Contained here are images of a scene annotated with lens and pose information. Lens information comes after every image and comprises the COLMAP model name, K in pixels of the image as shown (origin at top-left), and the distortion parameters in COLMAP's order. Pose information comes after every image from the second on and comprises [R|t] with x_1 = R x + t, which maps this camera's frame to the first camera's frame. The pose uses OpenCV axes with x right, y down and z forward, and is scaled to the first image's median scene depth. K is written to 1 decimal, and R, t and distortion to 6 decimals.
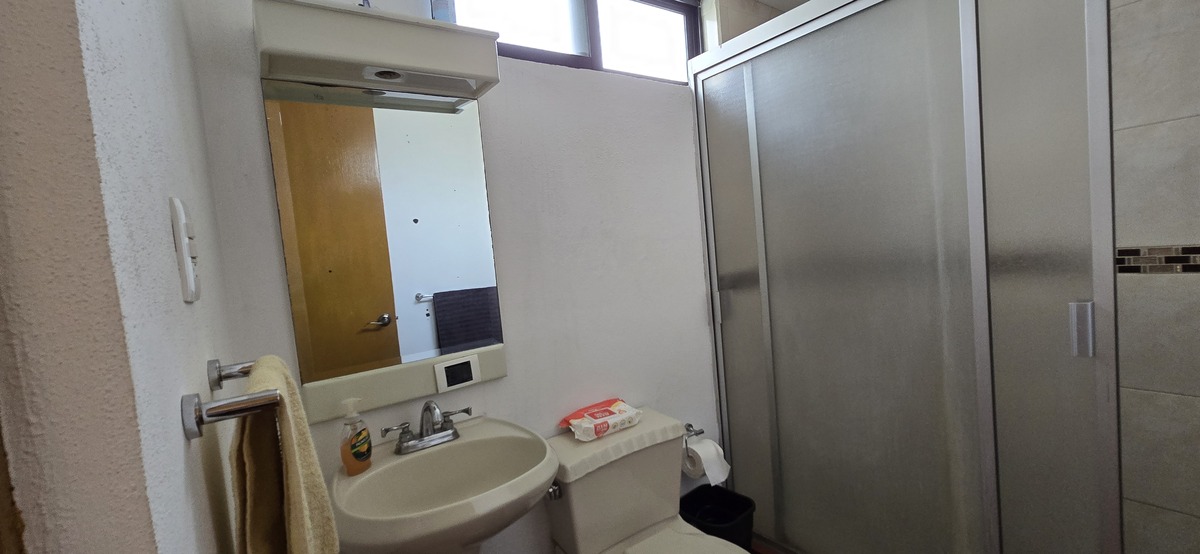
lens RADIAL K [[487.4, 0, 599.5], [0, 487.4, 275.0], [0, 0, 1]] dist [-0.002692, 0.000852]
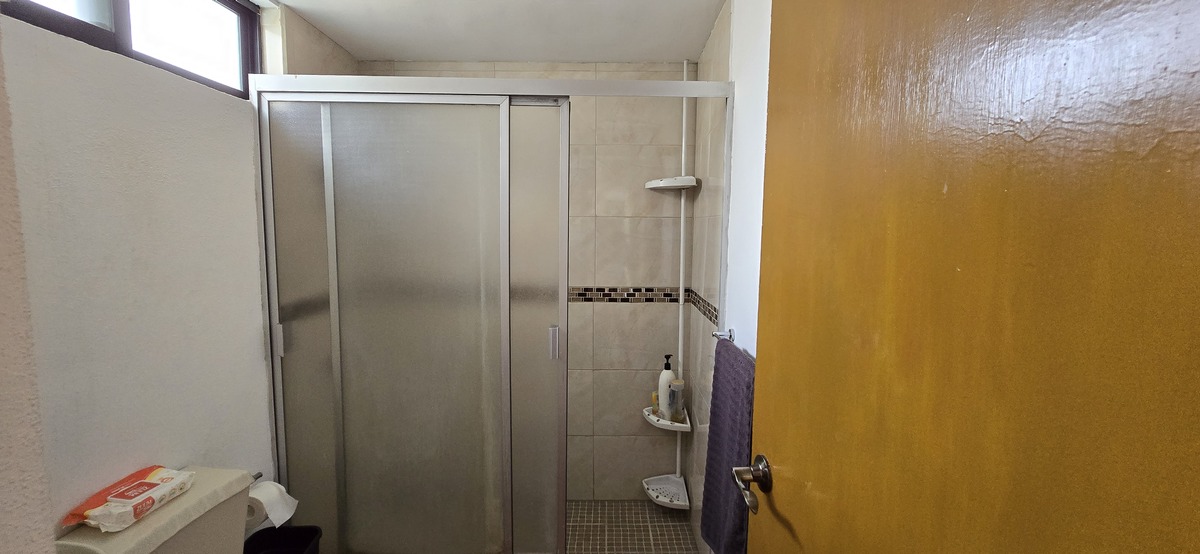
lens RADIAL K [[487.4, 0, 601.2], [0, 487.4, 276.3], [0, 0, 1]] dist [-0.002692, 0.000852]
pose [[0.583565, 0.020017, 0.811819, -0.189662], [-0.016746, 0.999780, -0.012615, -0.065323], [-0.811894, -0.006233, 0.583772, -0.083382]]
